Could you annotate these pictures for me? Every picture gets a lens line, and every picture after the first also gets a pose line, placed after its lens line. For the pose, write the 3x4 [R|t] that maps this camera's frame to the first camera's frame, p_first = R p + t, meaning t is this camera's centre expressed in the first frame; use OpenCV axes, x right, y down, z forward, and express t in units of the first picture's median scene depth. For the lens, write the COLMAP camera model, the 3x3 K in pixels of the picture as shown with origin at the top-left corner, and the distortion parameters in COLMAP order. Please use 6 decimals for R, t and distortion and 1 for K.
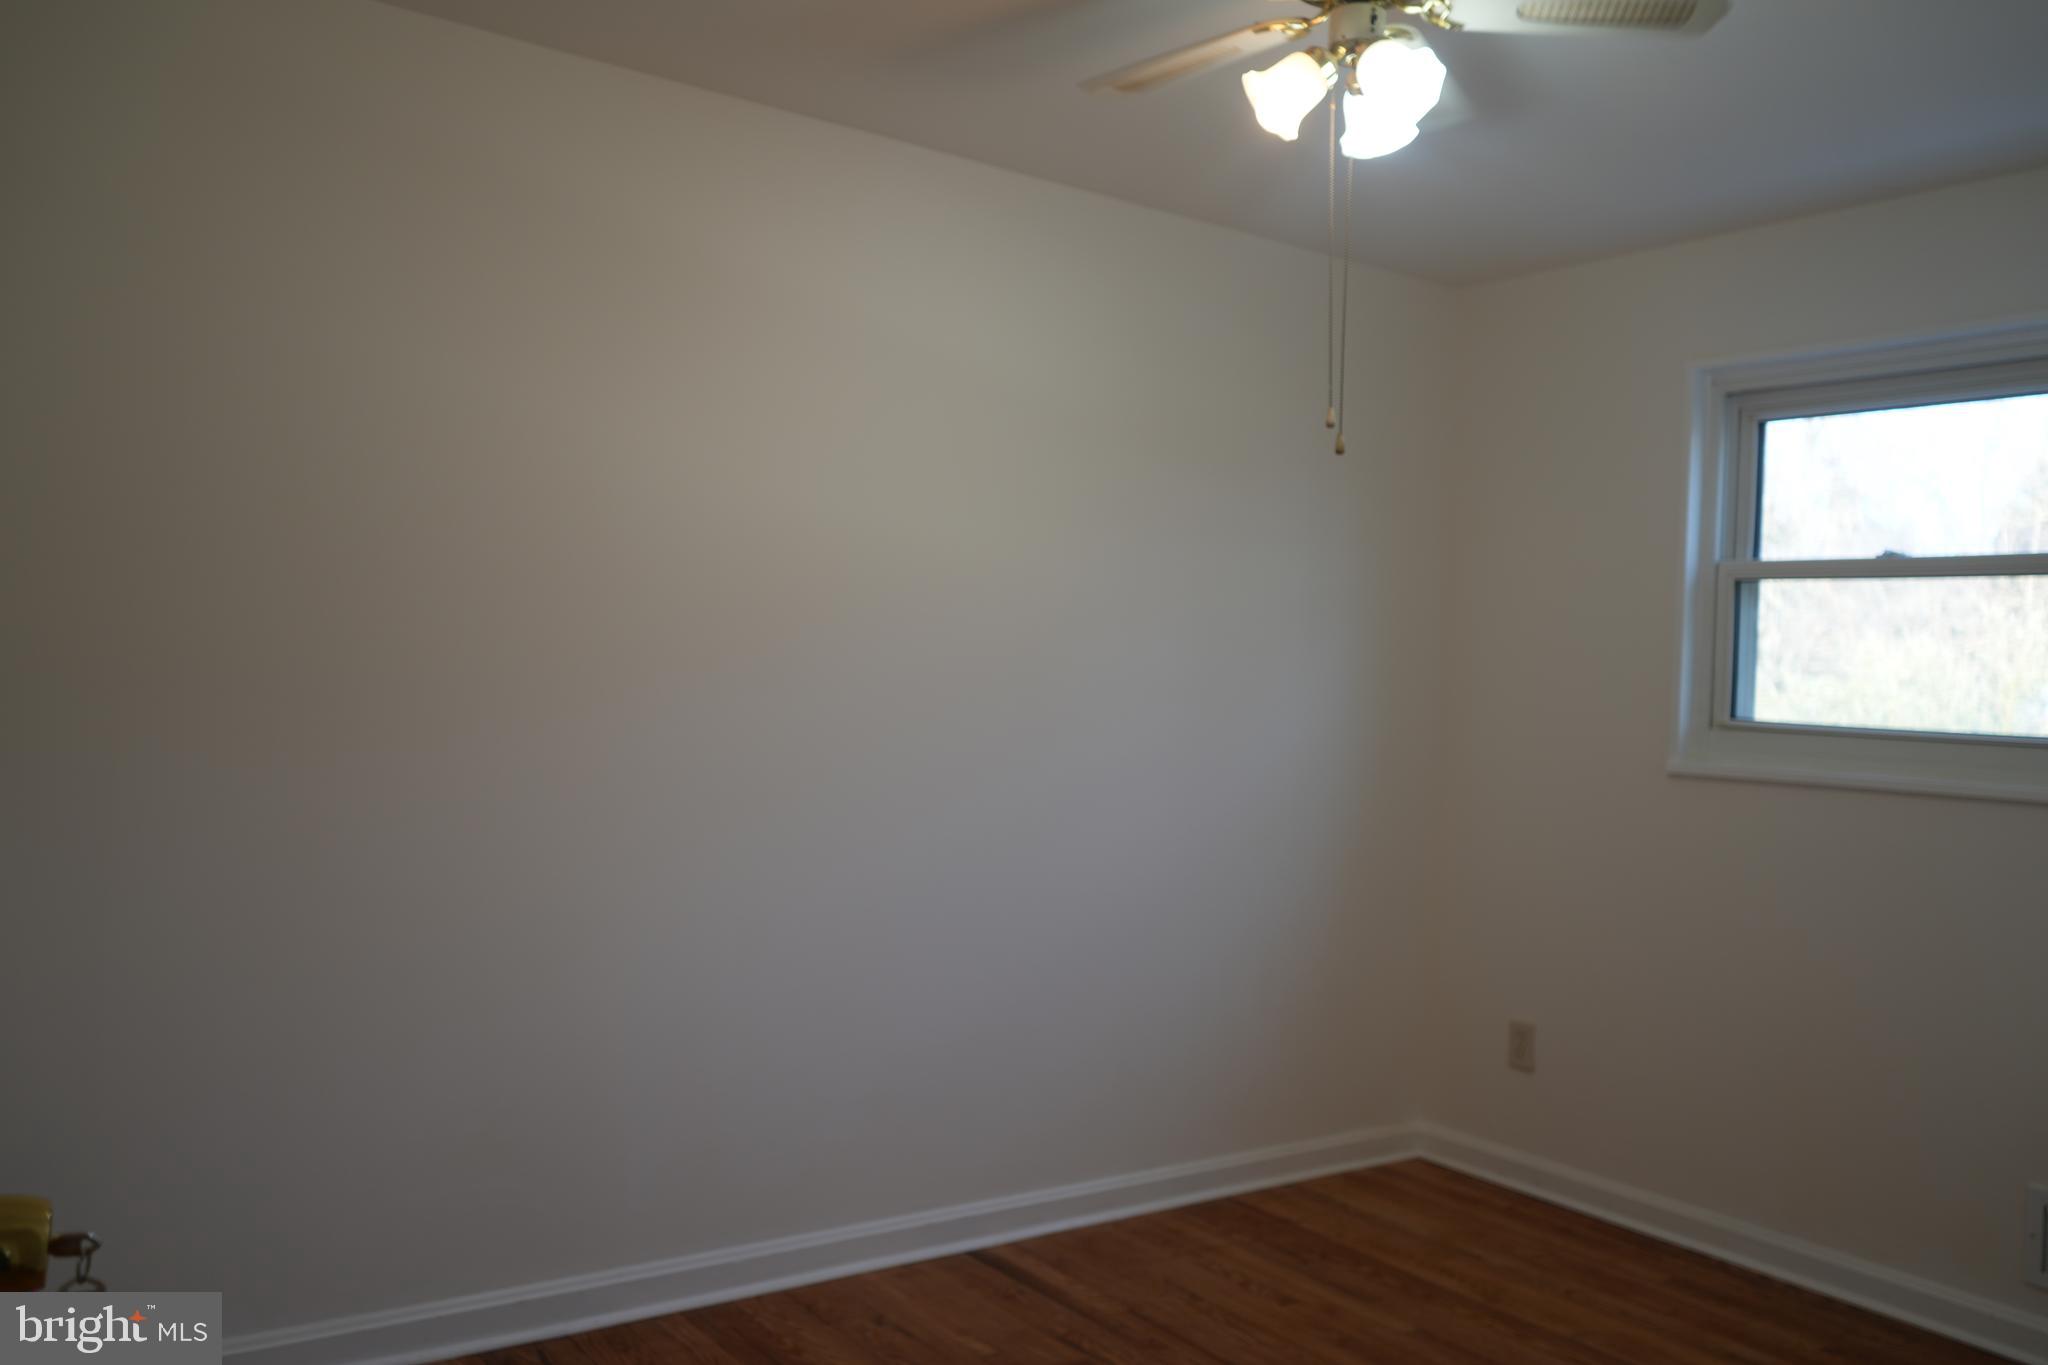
lens RADIAL K [[1653.1, 0, 1024.0], [0, 1653.1, 682.5], [0, 0, 1]] dist [-0.016714, 0.014327]
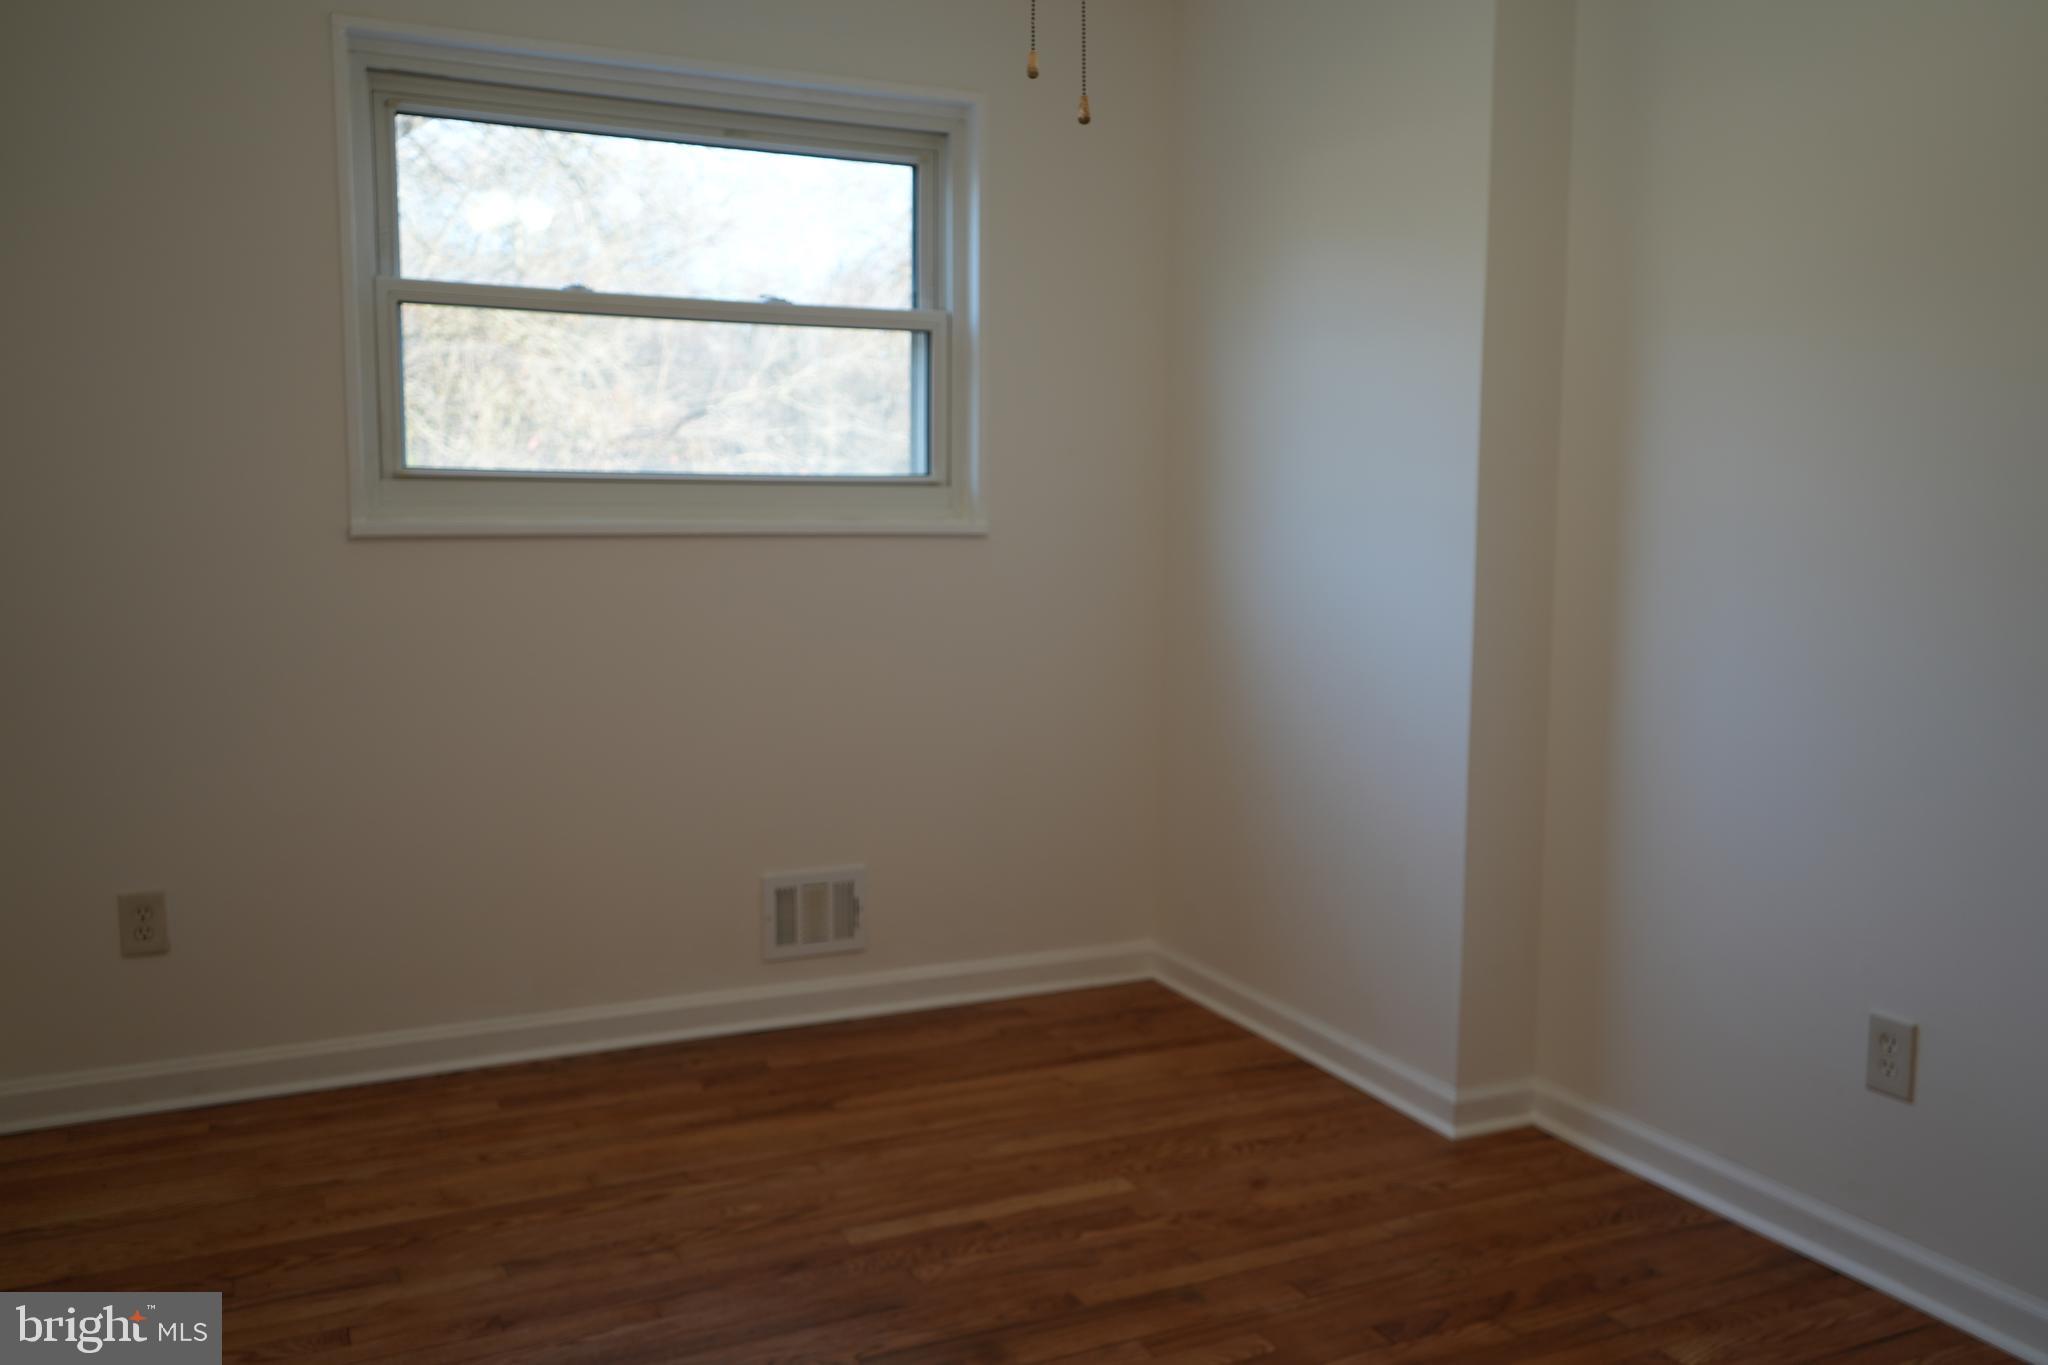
lens RADIAL K [[1728.6, 0, 1024.0], [0, 1728.6, 682.5], [0, 0, 1]] dist [0.008024, 0.006398]
pose [[0.145446, -0.159979, 0.976346, -0.423148], [-0.004141, 0.986733, 0.162298, -0.015466], [-0.989358, -0.027648, 0.142854, 0.558636]]
